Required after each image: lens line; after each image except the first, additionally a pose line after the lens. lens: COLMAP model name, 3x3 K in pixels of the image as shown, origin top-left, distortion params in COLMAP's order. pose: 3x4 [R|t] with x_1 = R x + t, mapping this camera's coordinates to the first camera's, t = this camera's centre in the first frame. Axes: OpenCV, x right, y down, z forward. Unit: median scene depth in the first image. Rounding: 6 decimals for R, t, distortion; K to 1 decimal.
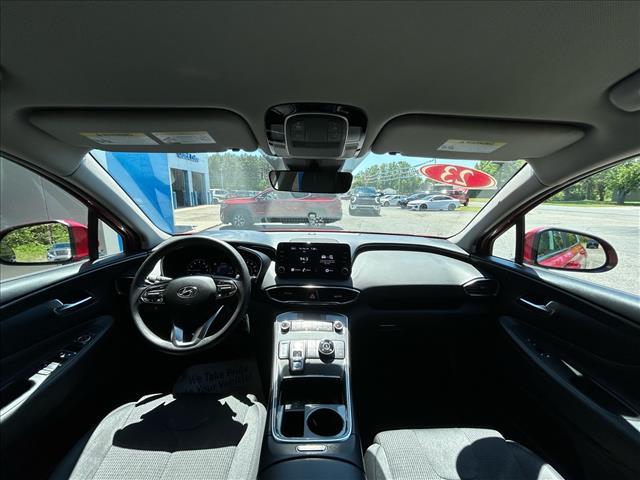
lens RADIAL K [[253.6, 0, 320.0], [0, 253.6, 240.0], [0, 0, 1]] dist [-0.000645, 0.000047]
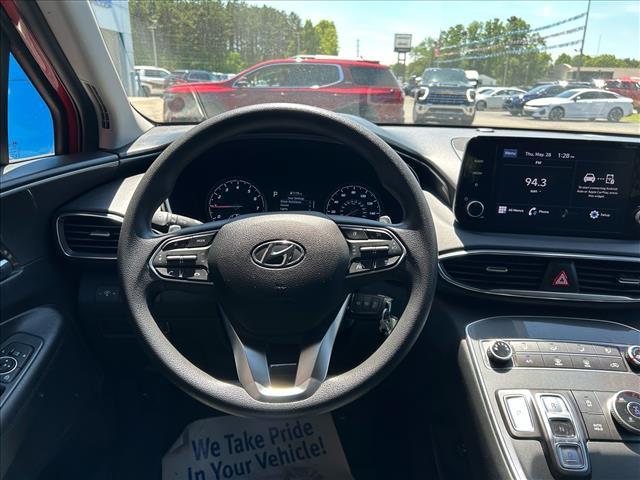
lens RADIAL K [[479.4, 0, 320.0], [0, 479.4, 240.0], [0, 0, 1]] dist [0.005120, -0.000778]
pose [[0.998976, 0.032827, -0.031119, -0.360963], [-0.028372, 0.990556, 0.134142, 0.073418], [0.035229, -0.133122, 0.990473, 0.264618]]
